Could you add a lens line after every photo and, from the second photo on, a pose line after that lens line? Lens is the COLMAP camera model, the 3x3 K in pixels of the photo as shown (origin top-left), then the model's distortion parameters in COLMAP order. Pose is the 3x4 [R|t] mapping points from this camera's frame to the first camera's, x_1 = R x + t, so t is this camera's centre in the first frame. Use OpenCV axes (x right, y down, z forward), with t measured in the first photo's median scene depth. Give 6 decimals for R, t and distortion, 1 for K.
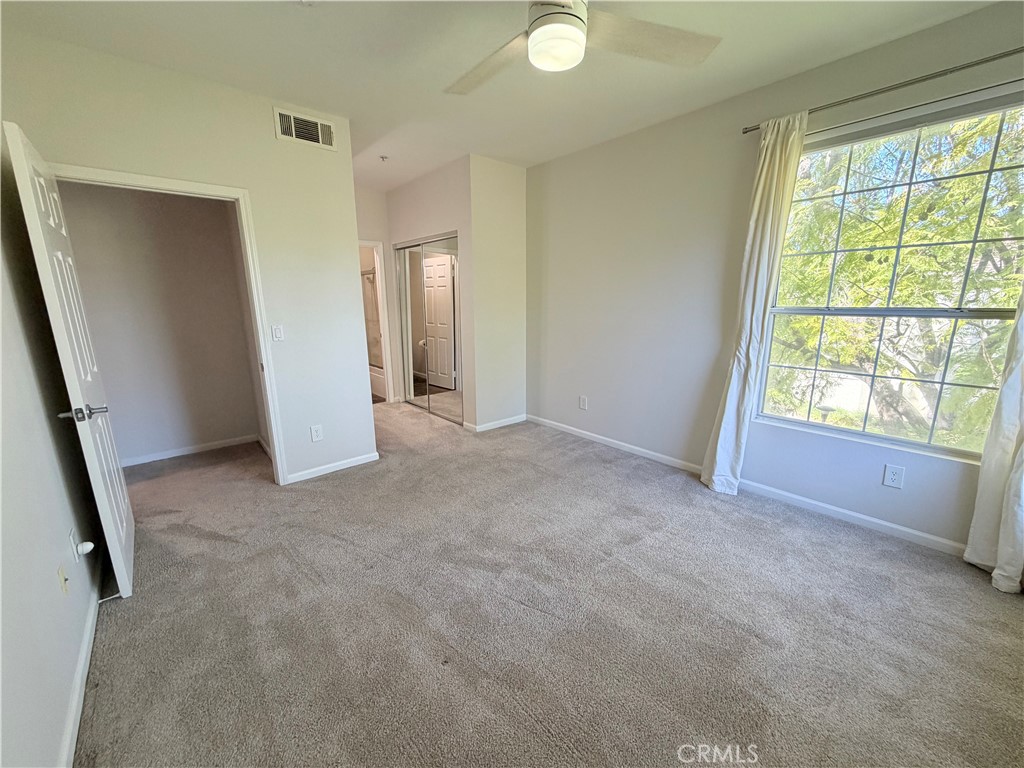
lens RADIAL K [[405.9, 0, 510.1], [0, 405.9, 386.3], [0, 0, 1]] dist [-0.008130, 0.000134]
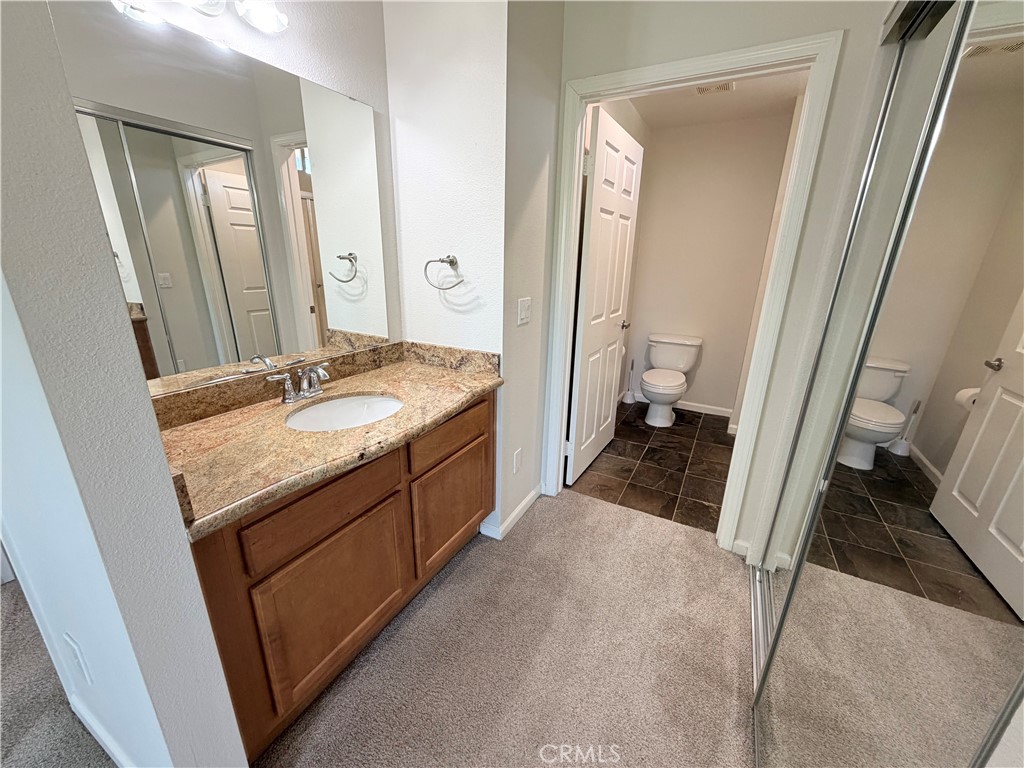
lens RADIAL K [[405.9, 0, 510.1], [0, 405.9, 386.3], [0, 0, 1]] dist [-0.008130, 0.000134]
pose [[0.346291, 0.296282, -0.890112, -0.135468], [-0.223007, 0.947618, 0.228664, -0.229957], [0.911236, 0.119317, 0.394225, 1.133443]]
